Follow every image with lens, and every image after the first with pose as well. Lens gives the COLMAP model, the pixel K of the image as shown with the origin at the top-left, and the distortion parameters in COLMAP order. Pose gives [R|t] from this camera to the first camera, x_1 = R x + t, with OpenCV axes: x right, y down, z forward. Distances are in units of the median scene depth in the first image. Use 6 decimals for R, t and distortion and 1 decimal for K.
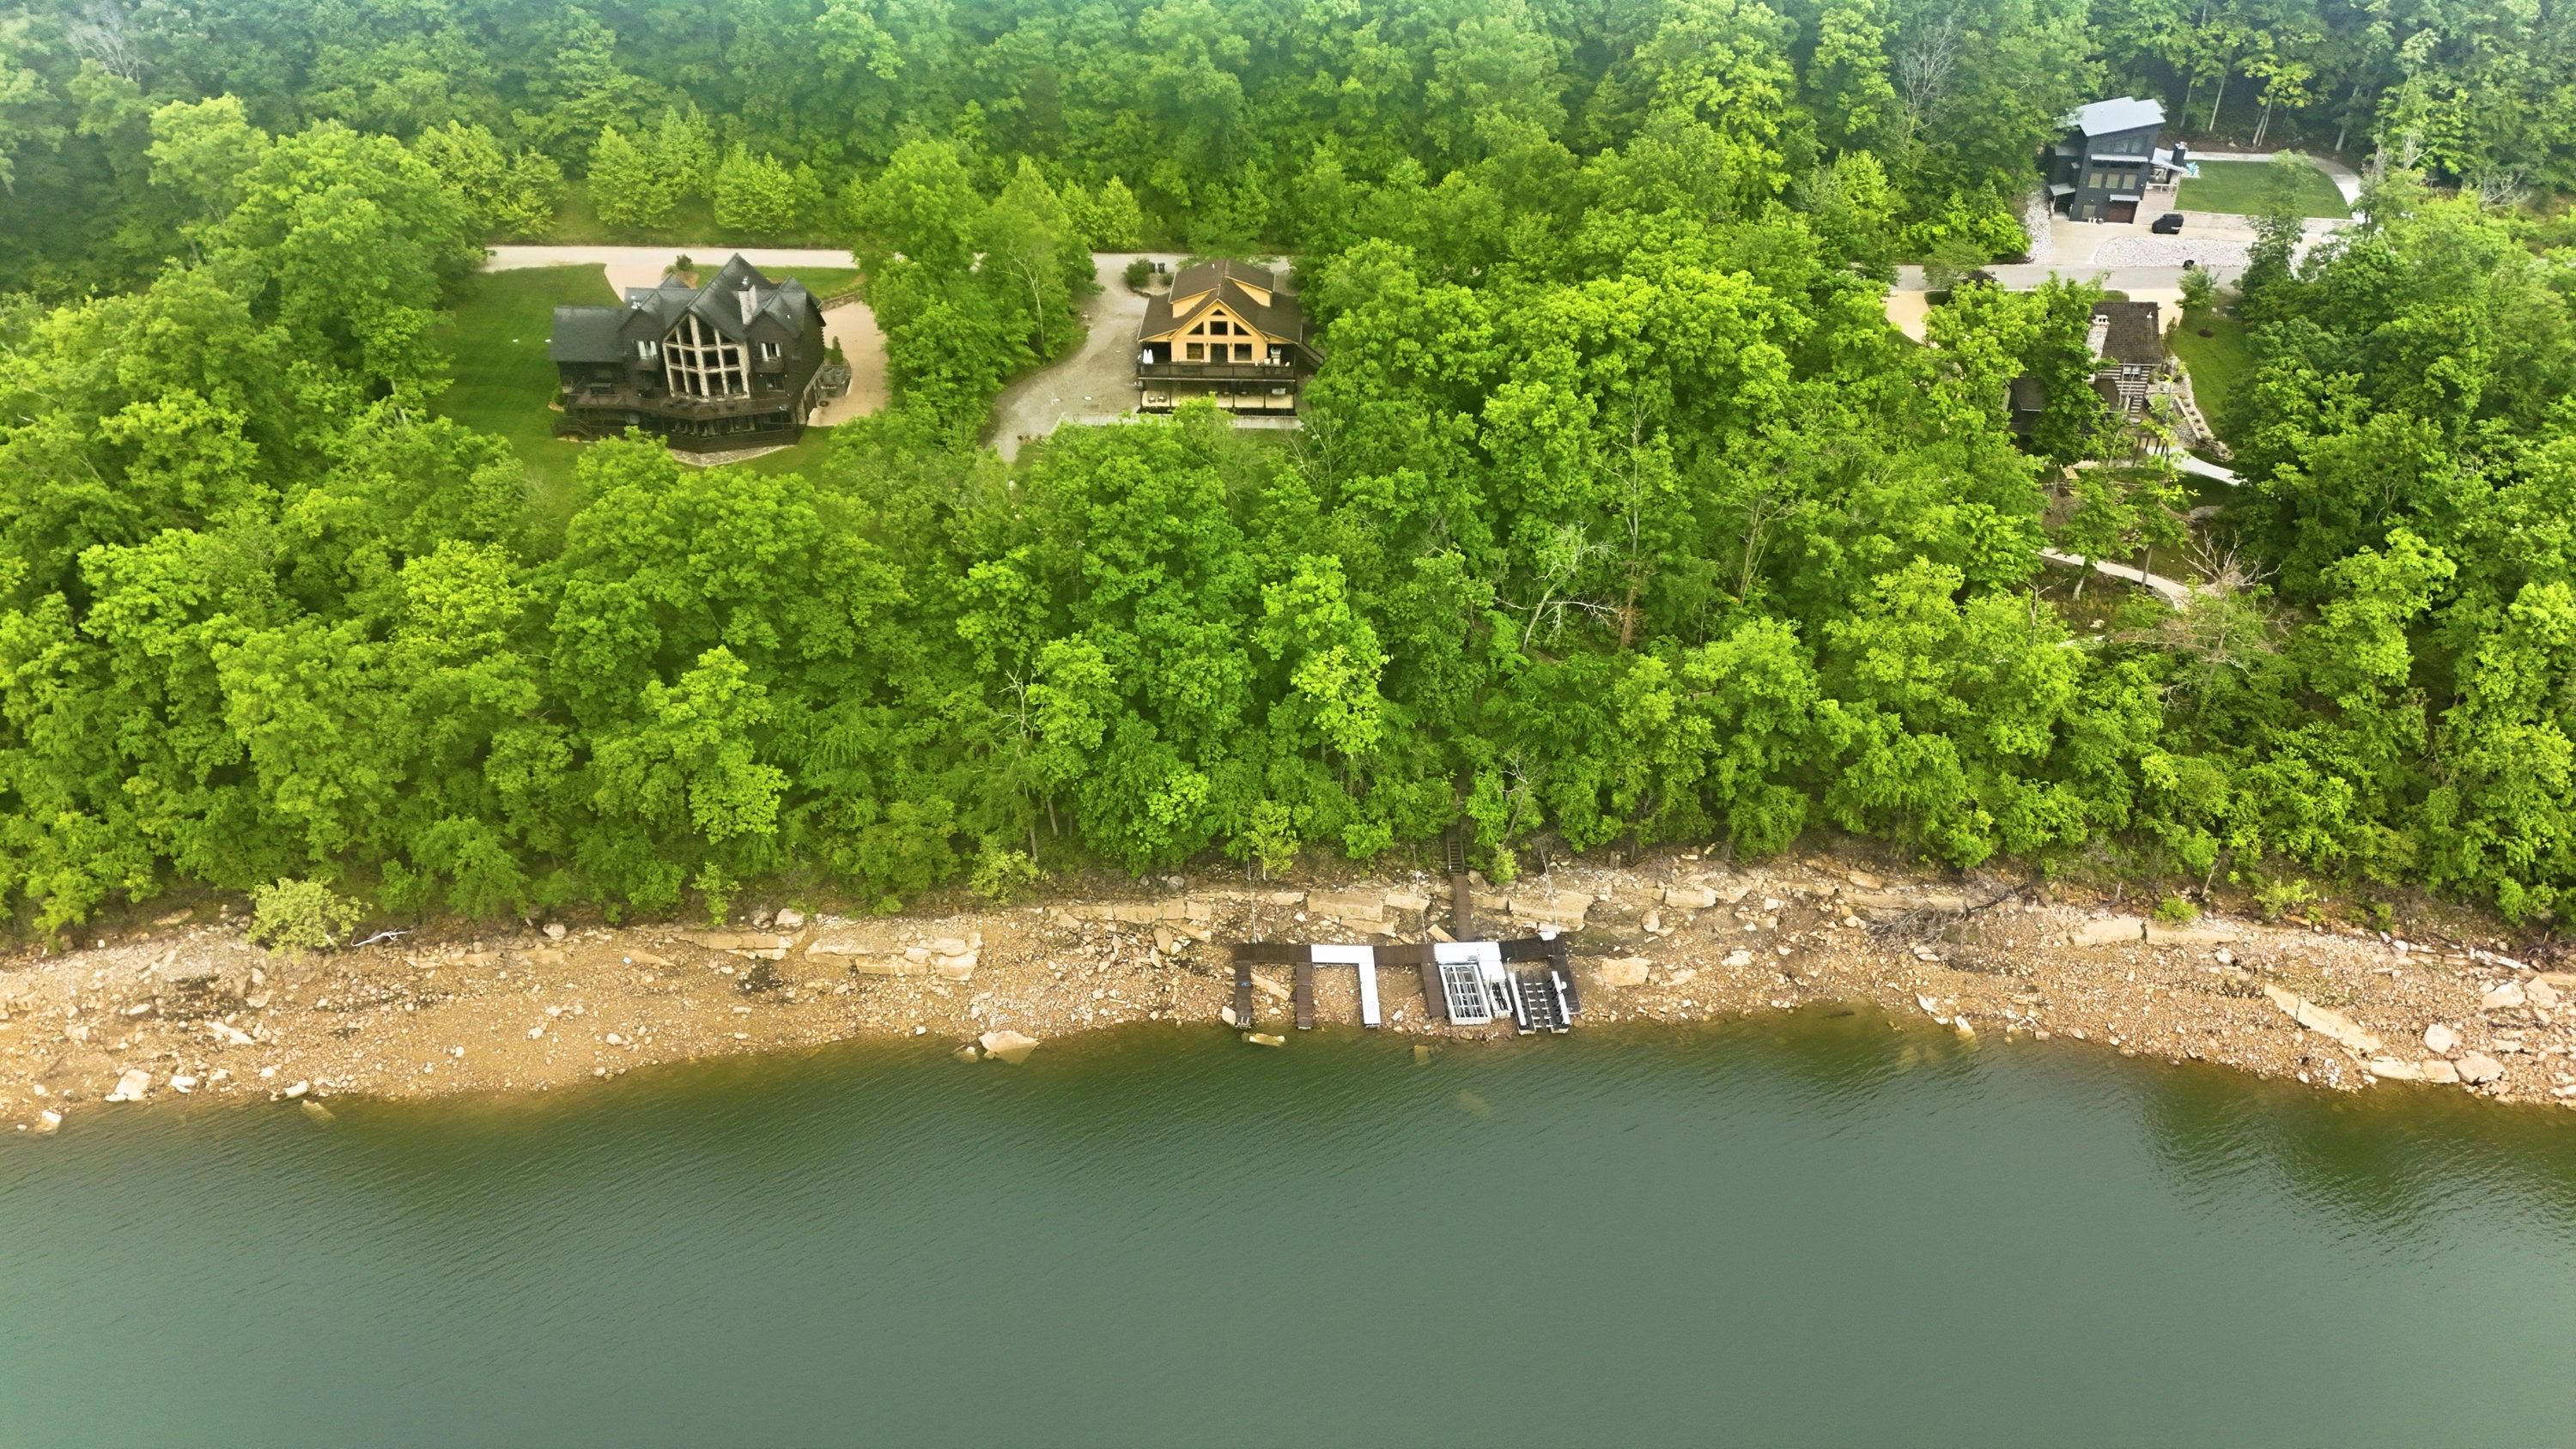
lens RADIAL K [[1847.5, 0, 1288.0], [0, 1847.5, 724.5], [0, 0, 1]] dist [0.097495, -0.116173]
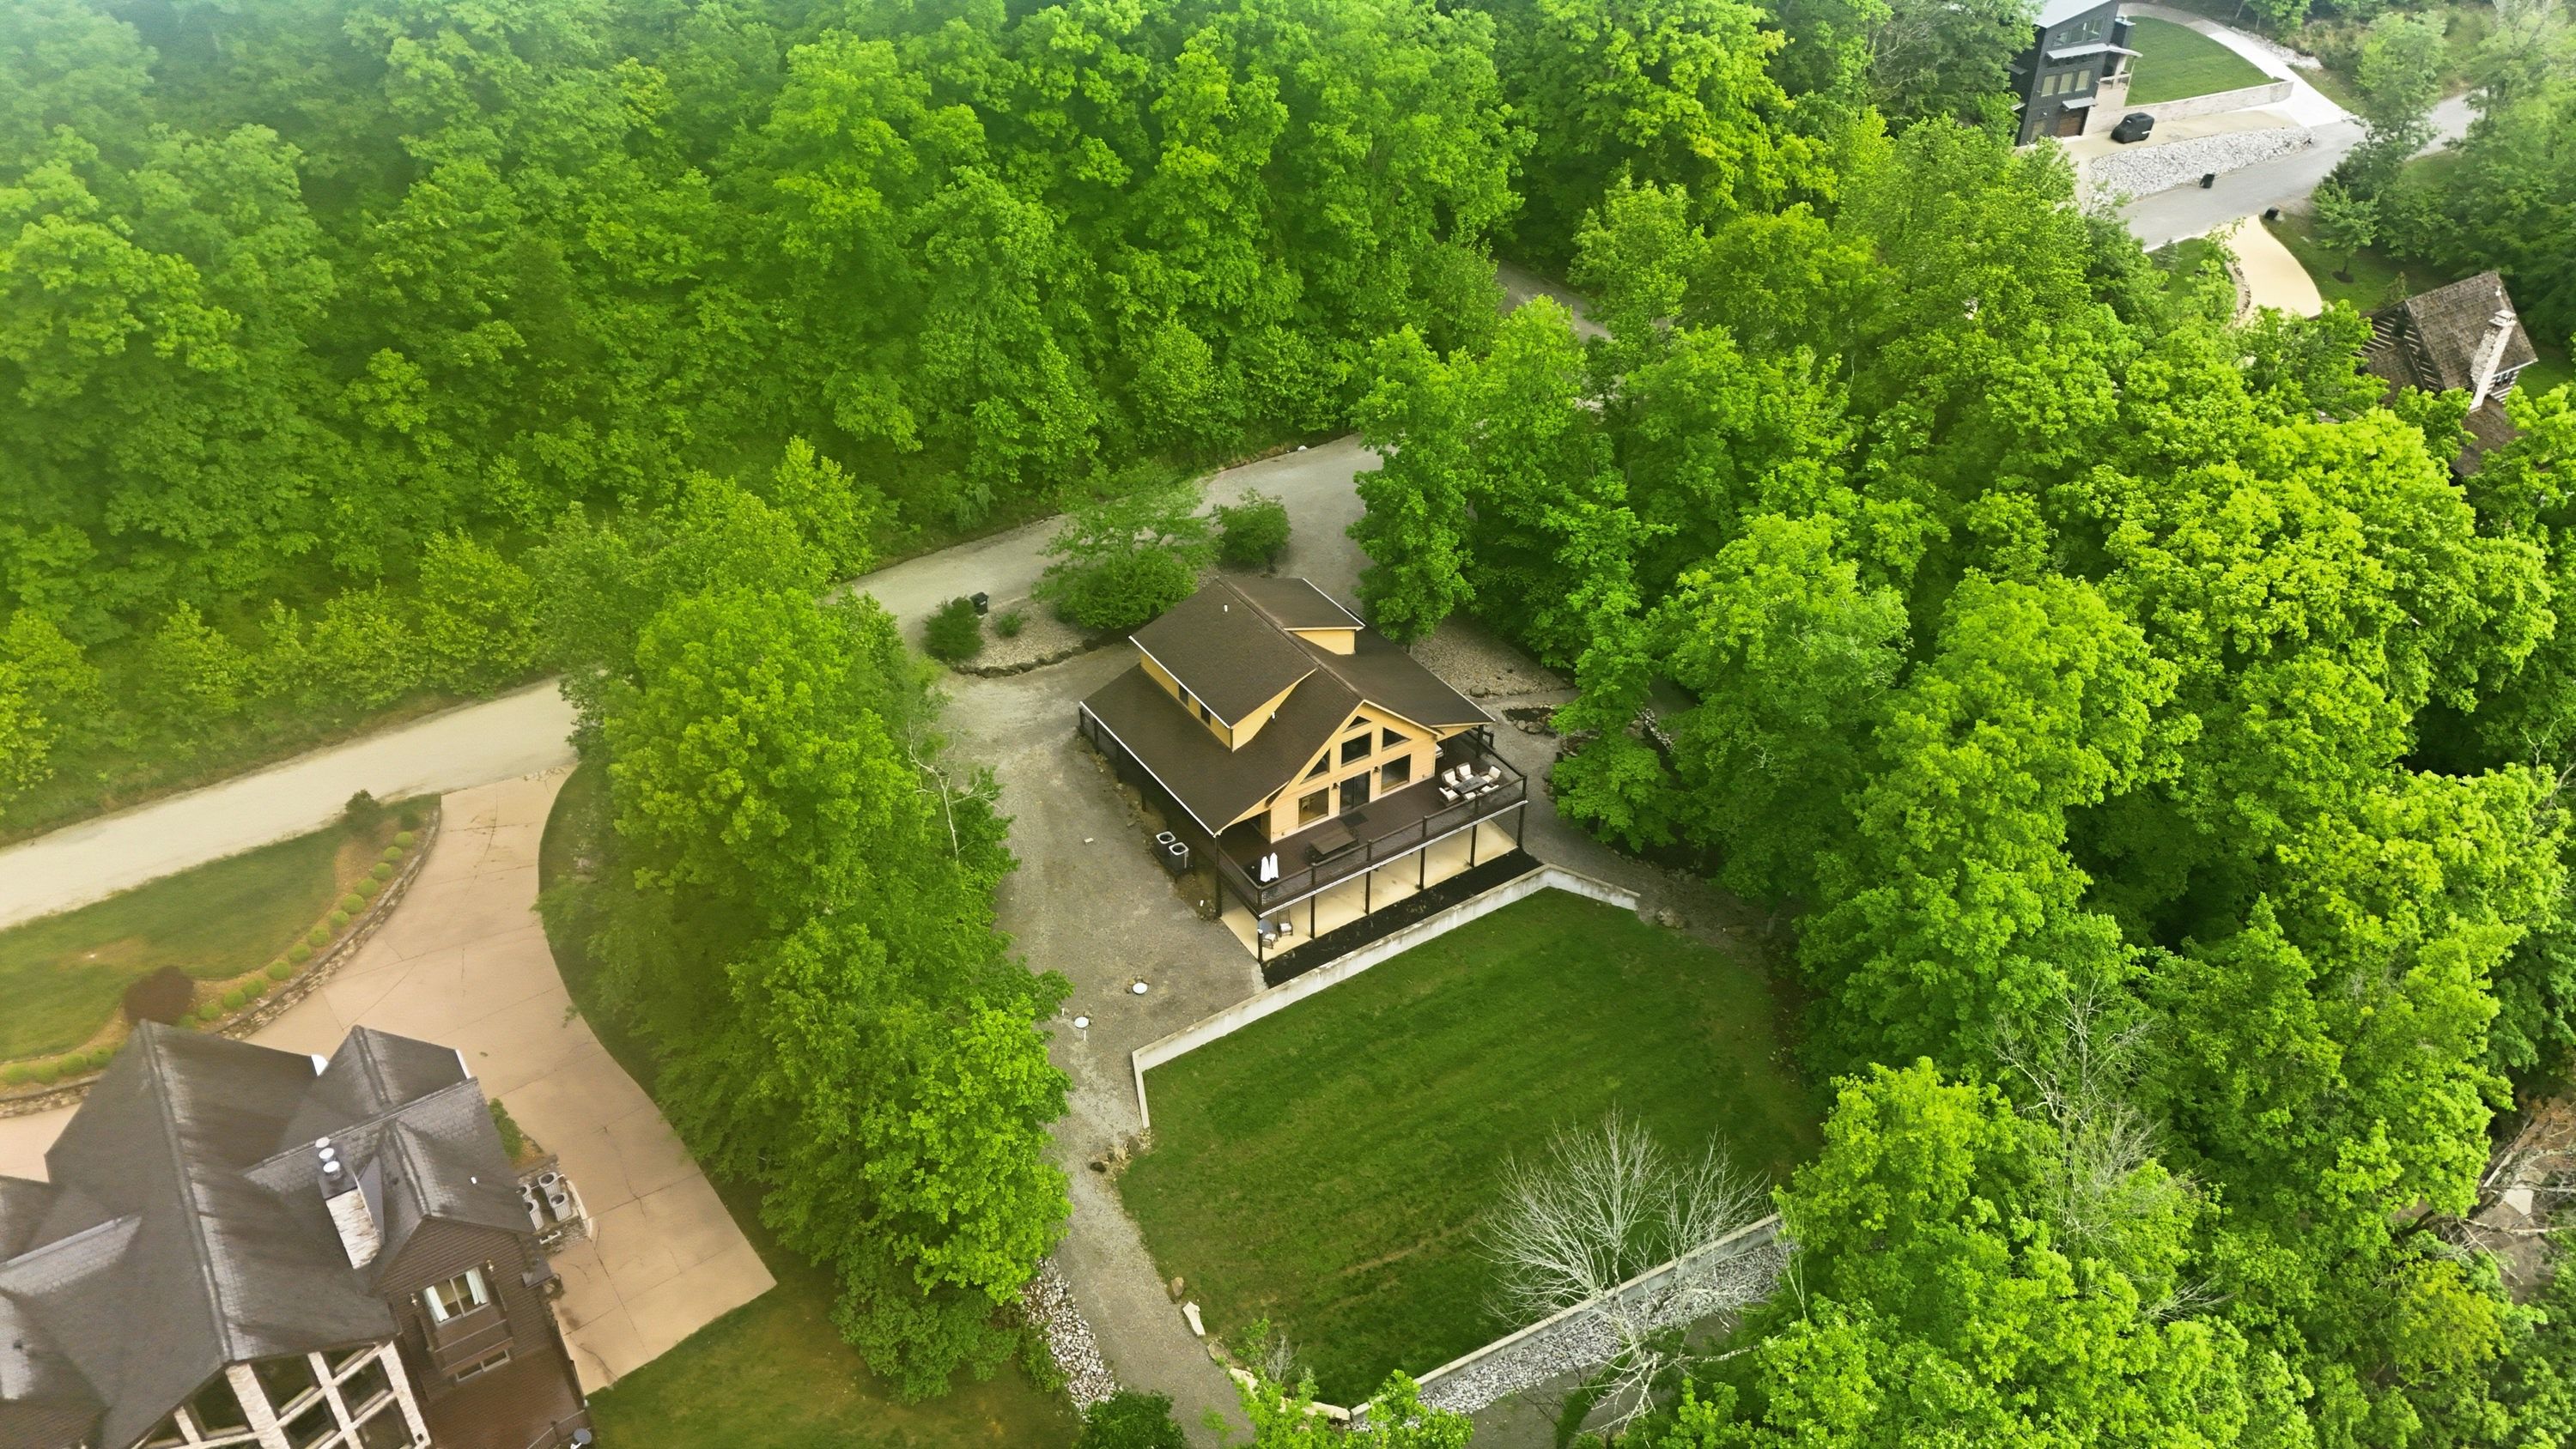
lens RADIAL K [[1847.5, 0, 1288.0], [0, 1847.5, 724.5], [0, 0, 1]] dist [0.097495, -0.116173]
pose [[0.816043, -0.336105, 0.470220, -0.280535], [0.302343, 0.941588, 0.148328, -0.306101], [-0.492607, 0.021126, 0.869995, 0.625466]]
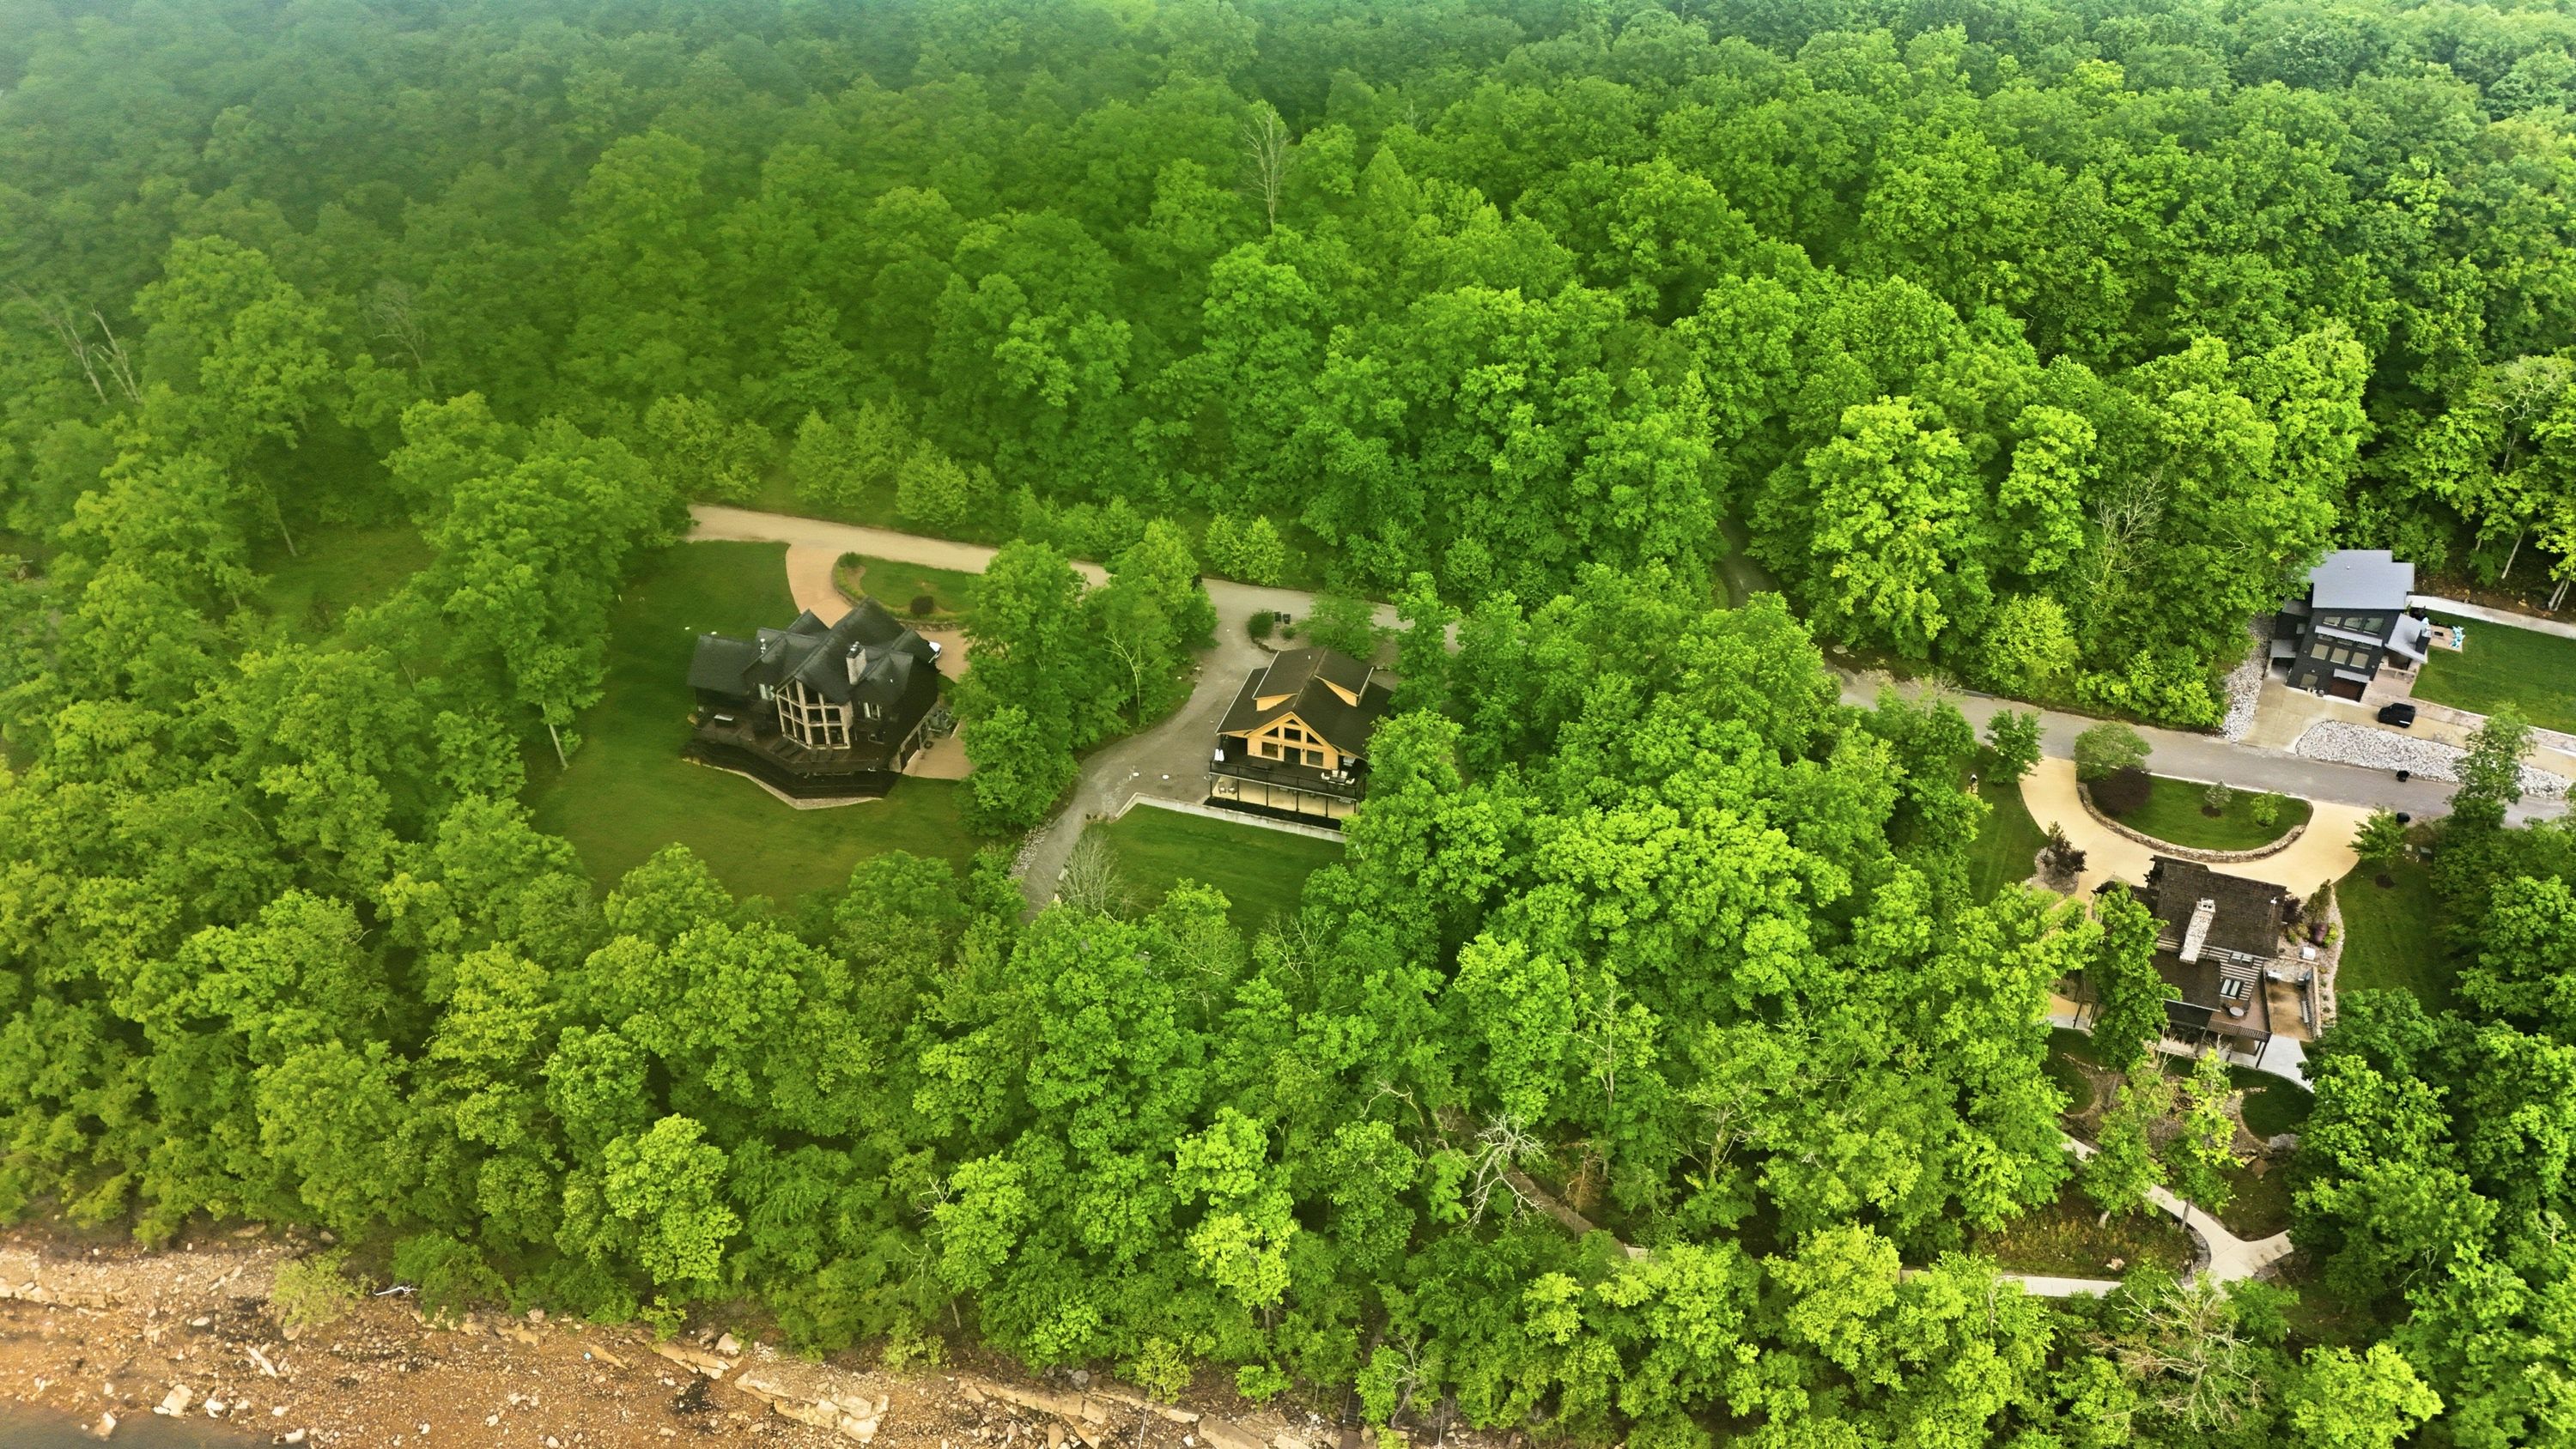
lens RADIAL K [[1847.5, 0, 1288.0], [0, 1847.5, 724.5], [0, 0, 1]] dist [0.097495, -0.116173]
pose [[0.965773, 0.149861, -0.211716, 0.179785], [-0.138333, 0.988025, 0.068335, -0.299281], [0.219422, -0.036708, 0.974939, 0.017499]]
